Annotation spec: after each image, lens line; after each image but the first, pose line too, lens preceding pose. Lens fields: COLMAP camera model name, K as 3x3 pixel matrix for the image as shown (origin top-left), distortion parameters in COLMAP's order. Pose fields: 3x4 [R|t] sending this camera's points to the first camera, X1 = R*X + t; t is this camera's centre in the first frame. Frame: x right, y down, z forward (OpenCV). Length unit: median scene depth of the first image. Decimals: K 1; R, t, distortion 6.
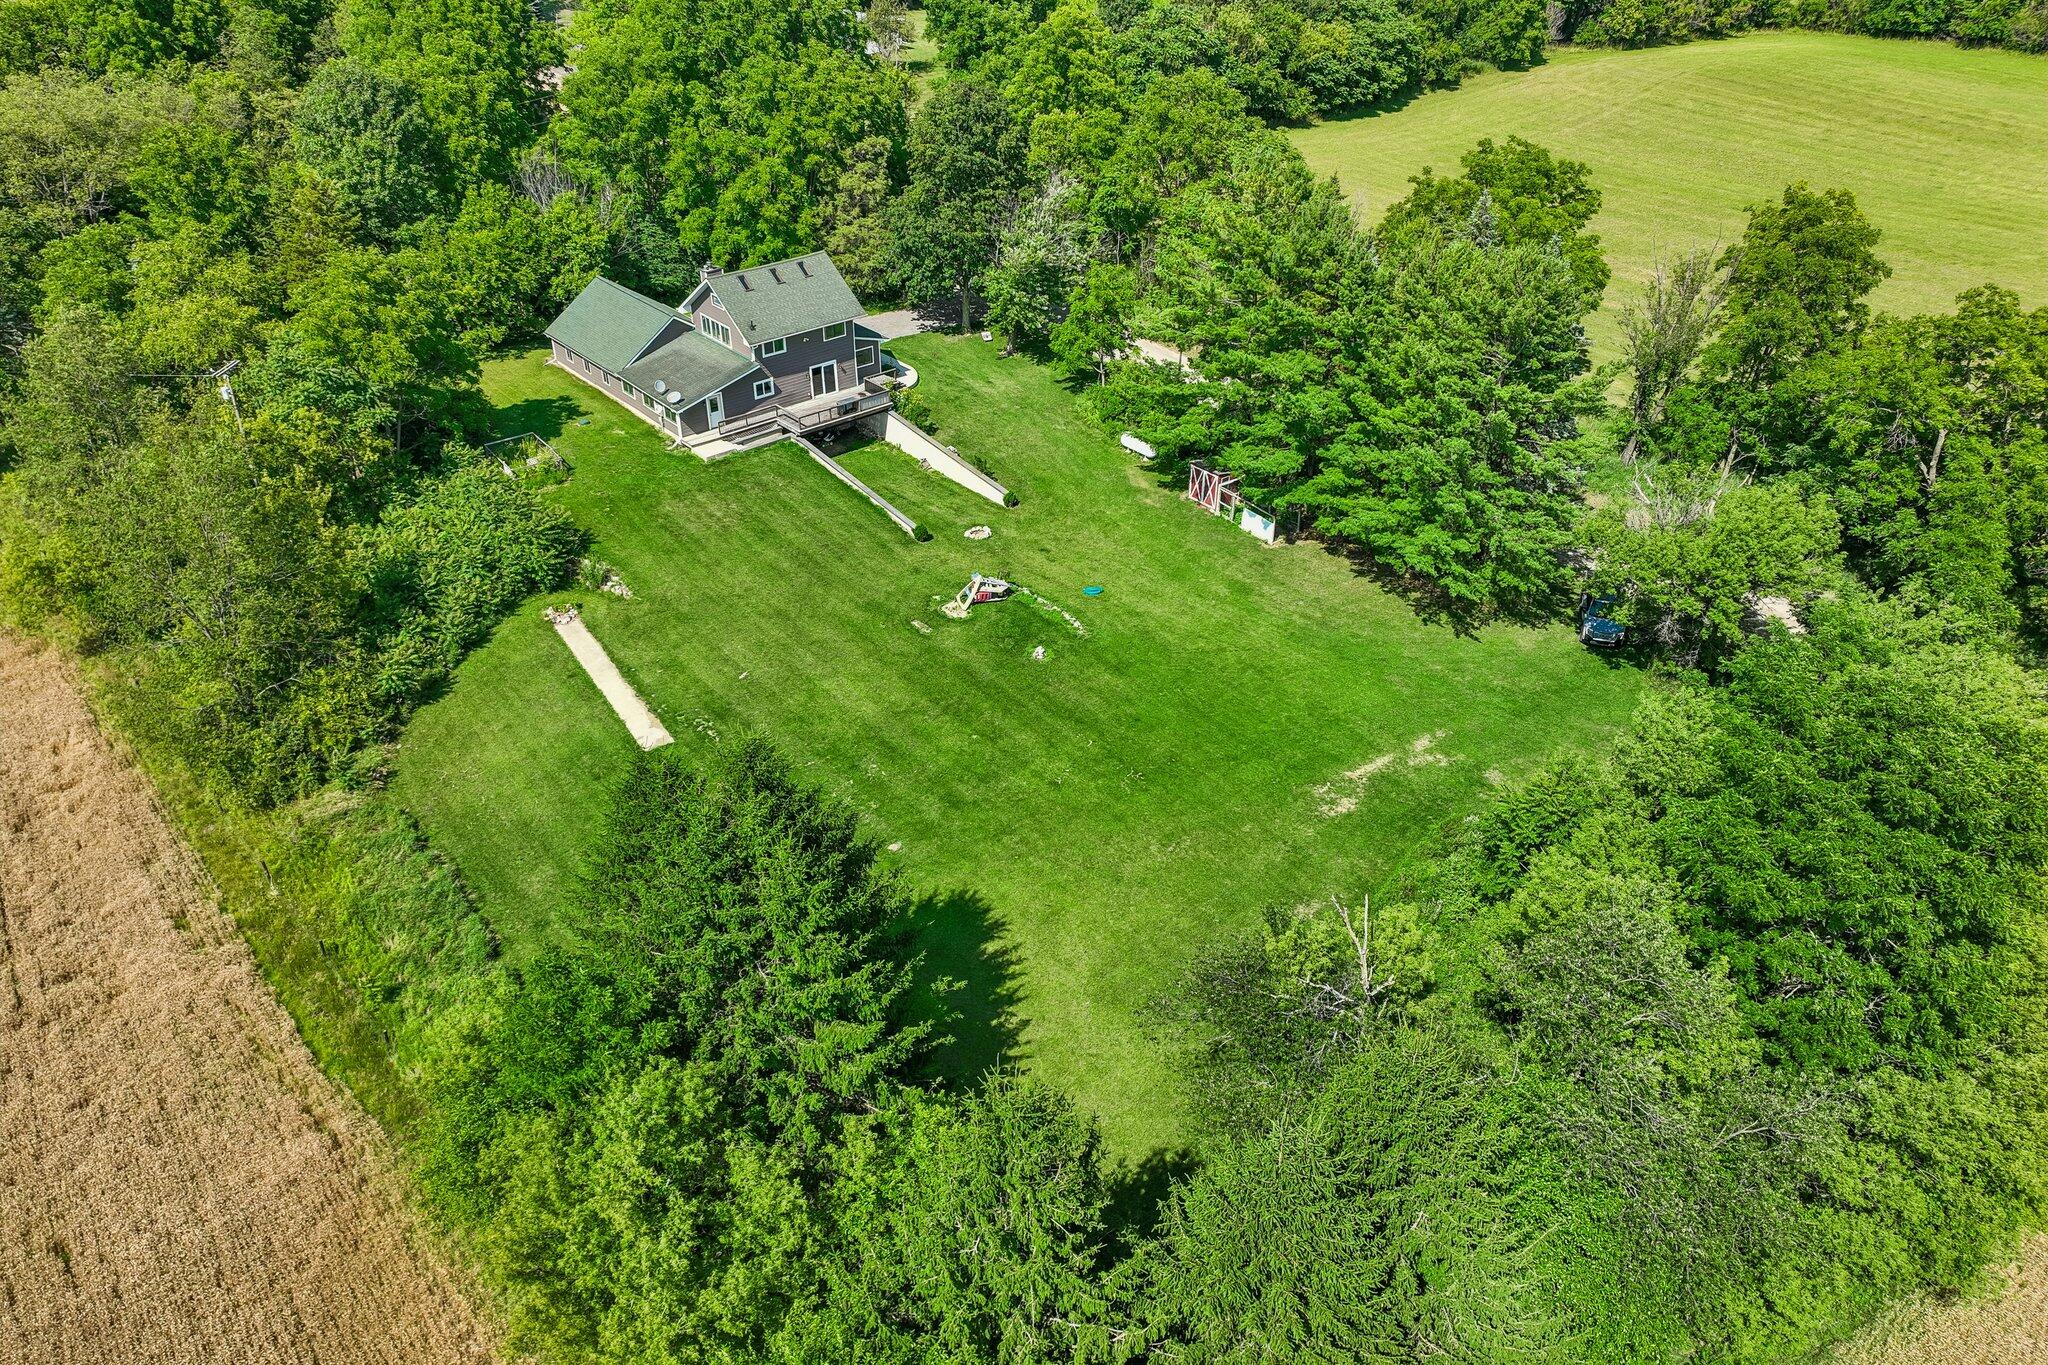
lens RADIAL K [[1453.4, 0, 1026.4], [0, 1453.4, 670.9], [0, 0, 1]] dist [-0.008103, -0.000023]
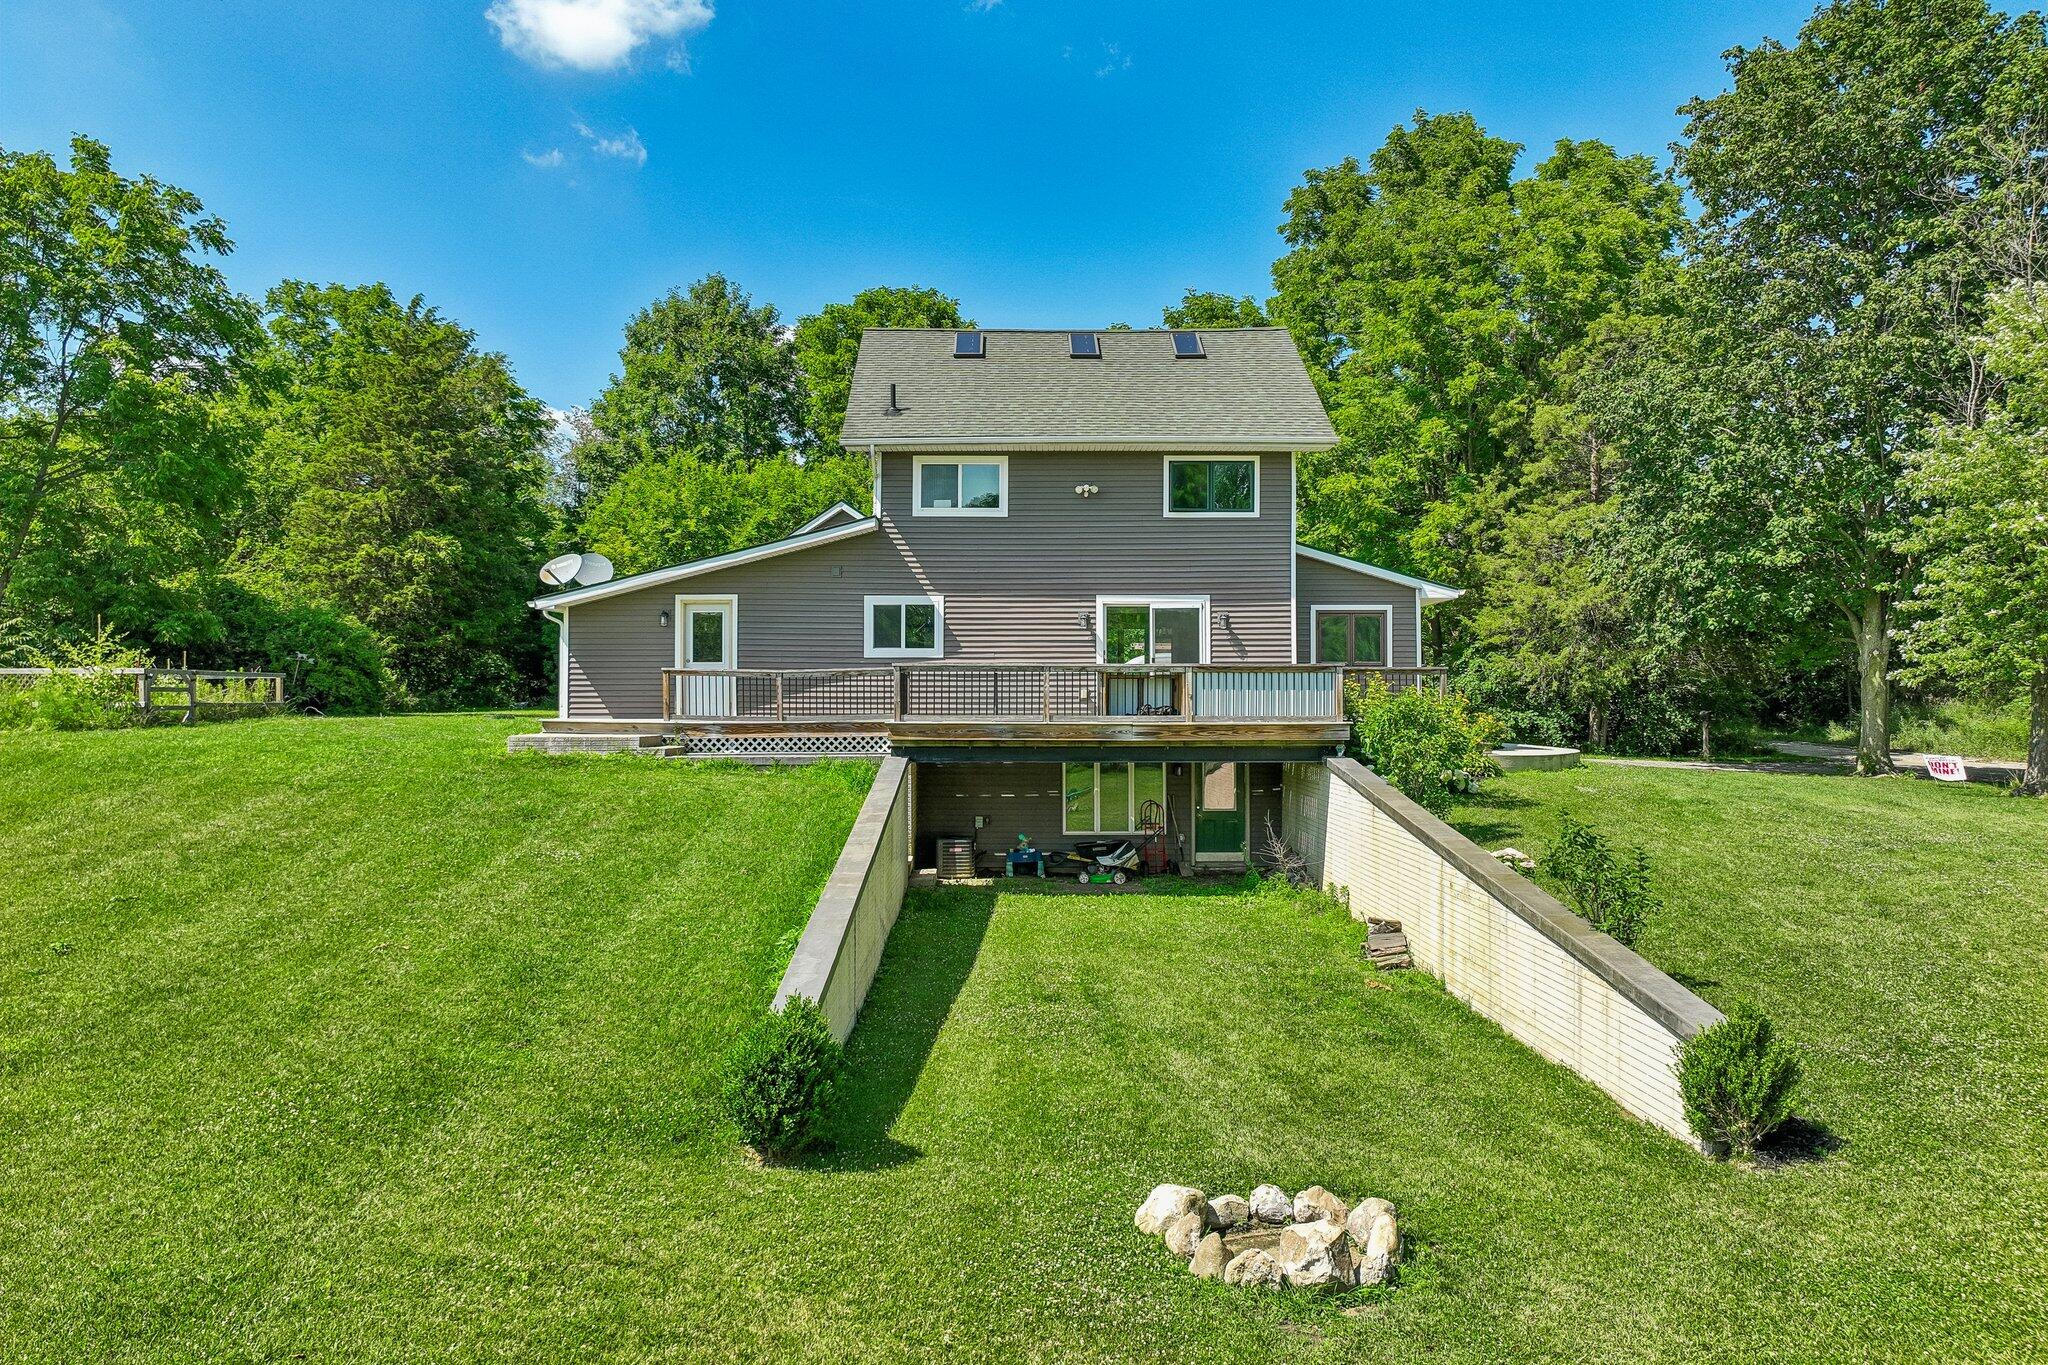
lens RADIAL K [[1452.3, 0, 1021.7], [0, 1452.3, 673.0], [0, 0, 1]] dist [-0.005408, 0.012845]
pose [[0.768966, -0.011311, -0.639189, 0.018908], [-0.346270, 0.833104, -0.431317, -0.072745], [0.537390, 0.553001, 0.636712, 0.844081]]
